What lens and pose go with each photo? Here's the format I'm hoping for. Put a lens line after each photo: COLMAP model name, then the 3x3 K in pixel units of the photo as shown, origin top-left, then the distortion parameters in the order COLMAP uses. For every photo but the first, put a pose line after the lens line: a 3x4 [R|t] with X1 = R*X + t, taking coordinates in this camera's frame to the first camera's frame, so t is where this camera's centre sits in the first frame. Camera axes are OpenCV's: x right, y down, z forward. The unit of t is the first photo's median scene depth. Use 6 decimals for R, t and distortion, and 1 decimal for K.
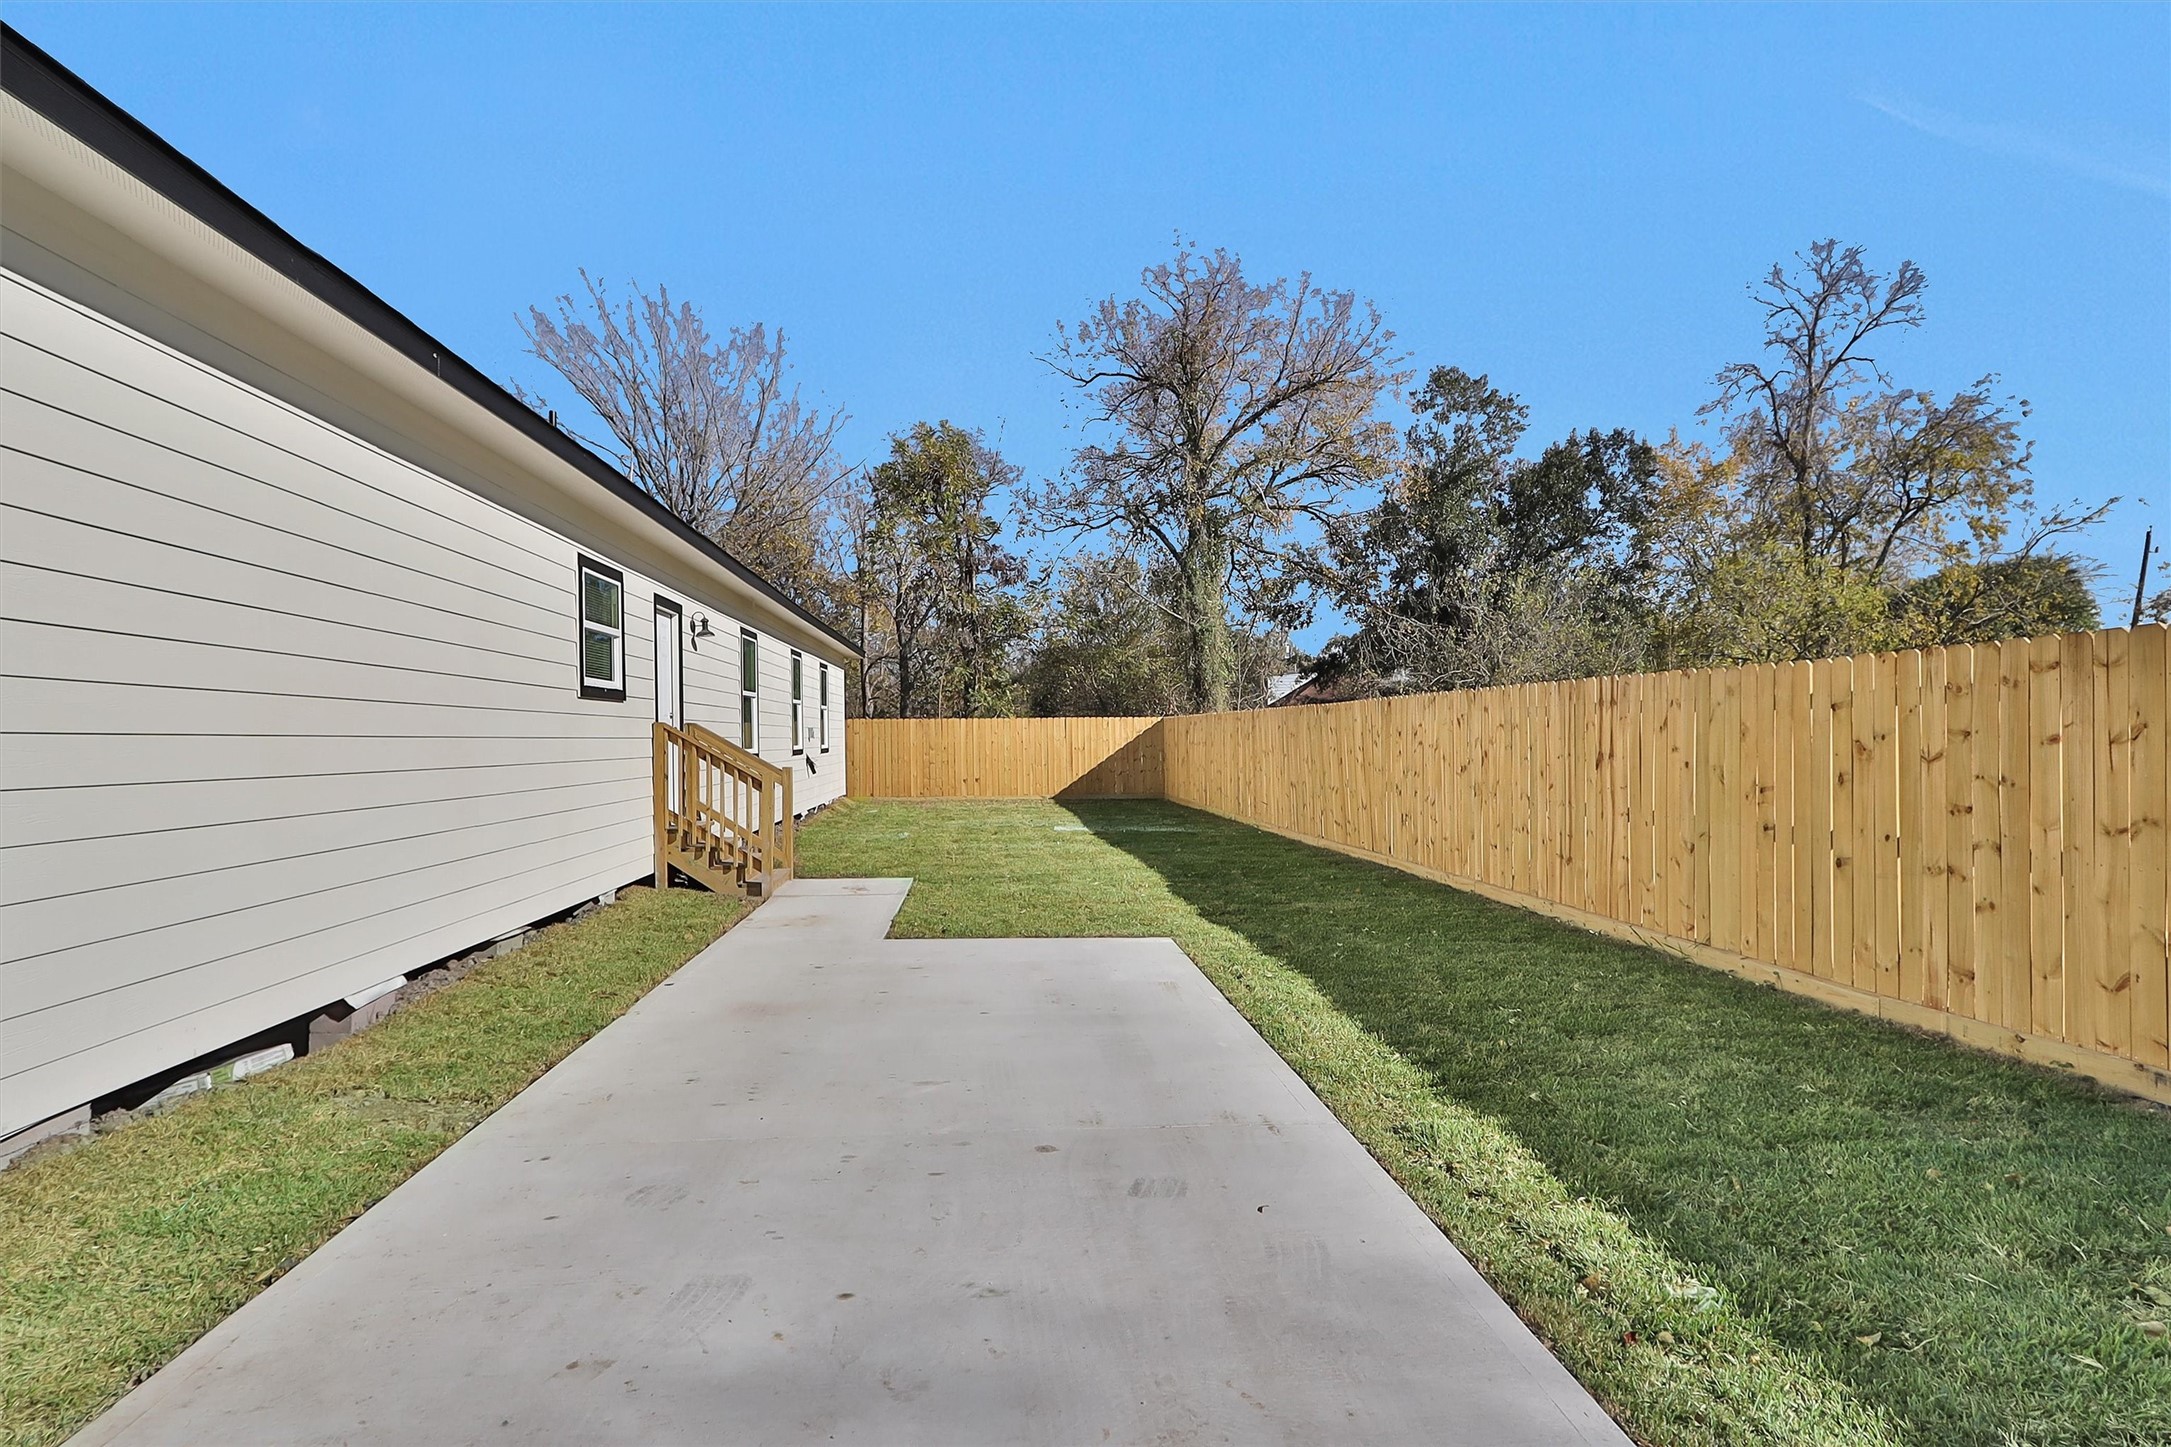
lens RADIAL K [[1130.3, 0, 1092.2], [0, 1130.3, 738.2], [0, 0, 1]] dist [0.000667, -0.000643]
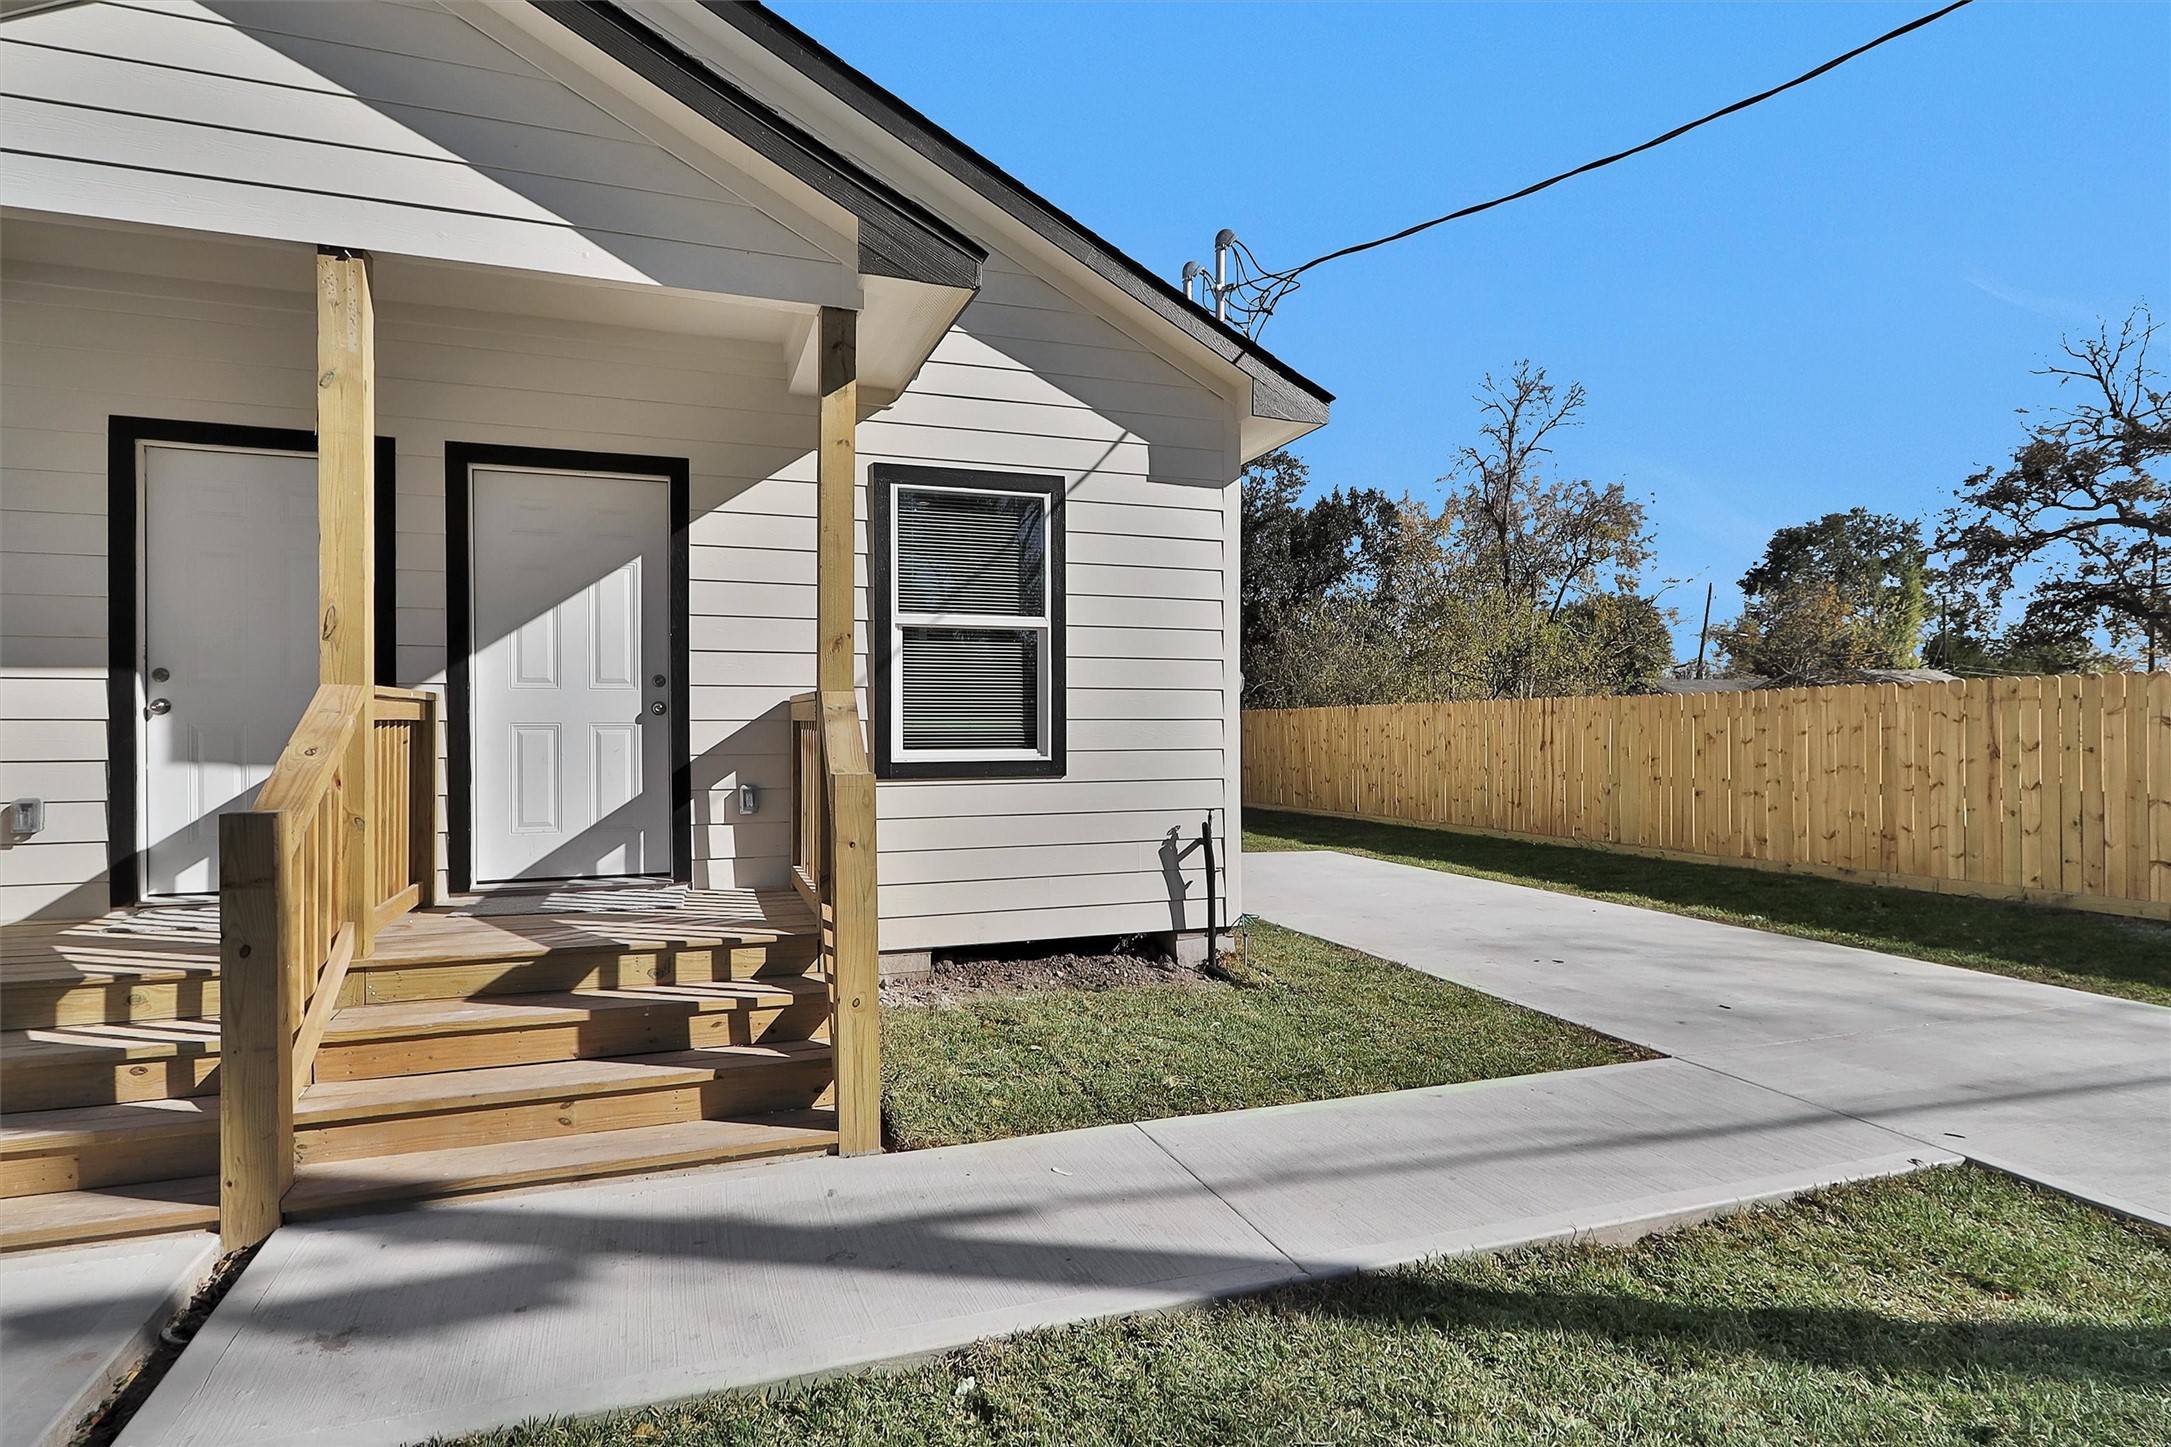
lens RADIAL K [[1130.3, 0, 1093.1], [0, 1130.3, 730.9], [0, 0, 1]] dist [0.000667, -0.000643]
pose [[0.963089, 0.005385, 0.269129, -0.181918], [-0.003976, 0.999975, -0.005779, 0.002650], [-0.269154, 0.004496, 0.963087, -0.129383]]
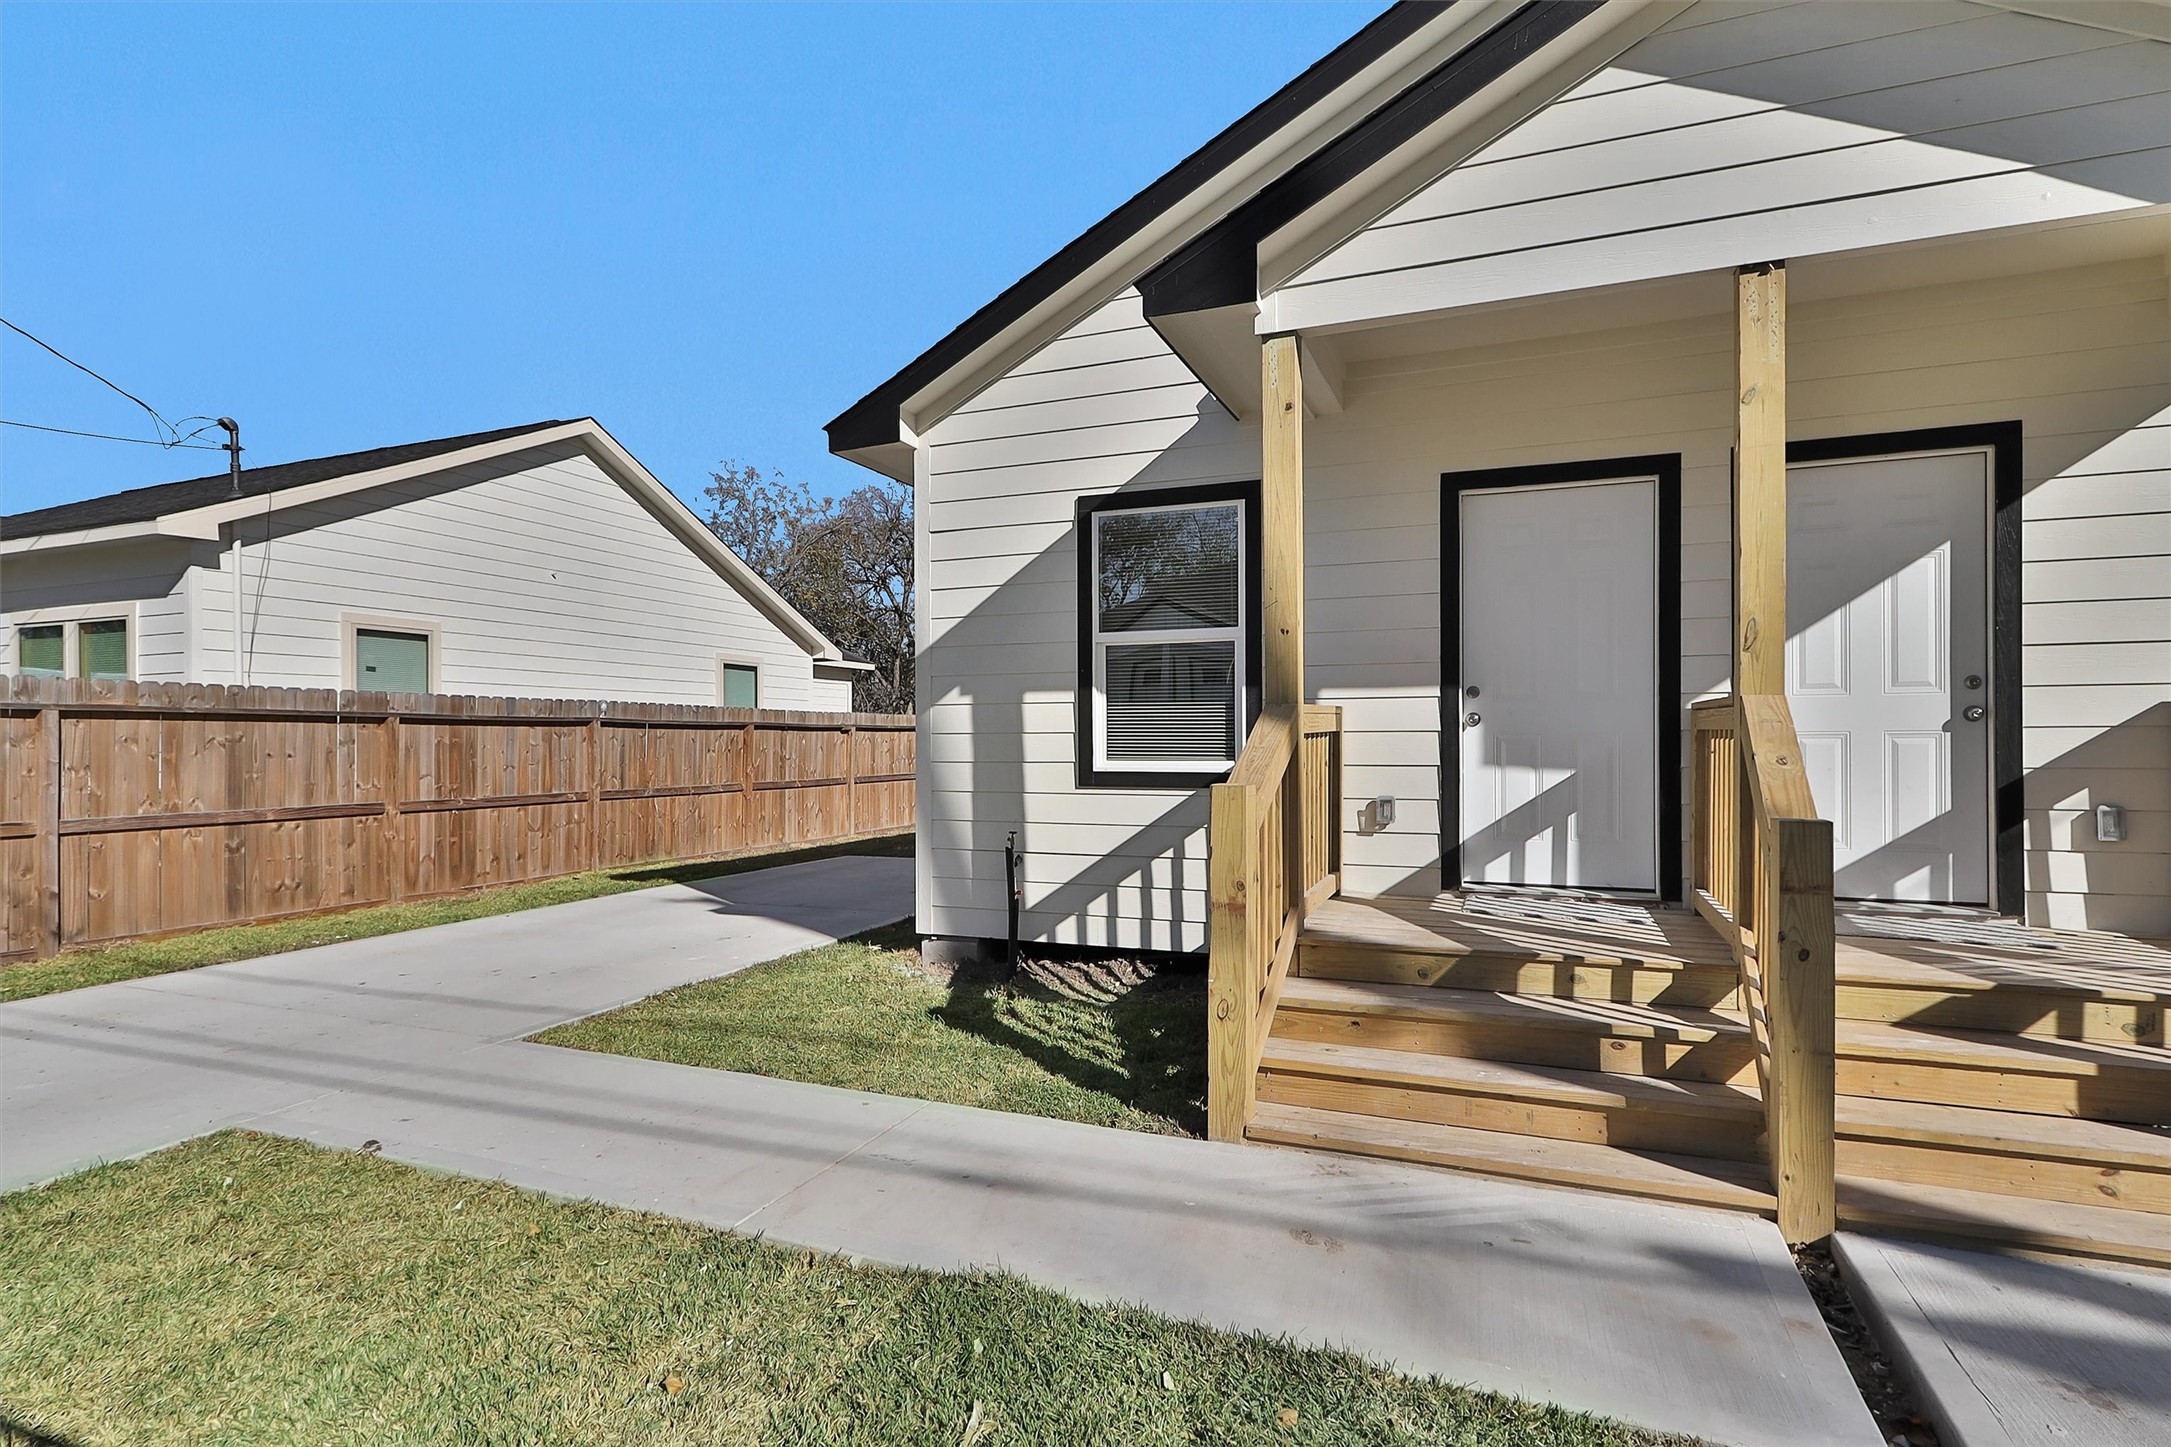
lens RADIAL K [[1130.3, 0, 1054.7], [0, 1130.3, 738.8], [0, 0, 1]] dist [0.000667, -0.000643]
pose [[0.886548, 0.003382, -0.462624, -0.234576], [-0.004759, 0.999987, -0.001810, 0.002678], [0.462612, 0.003807, 0.886553, -0.134961]]
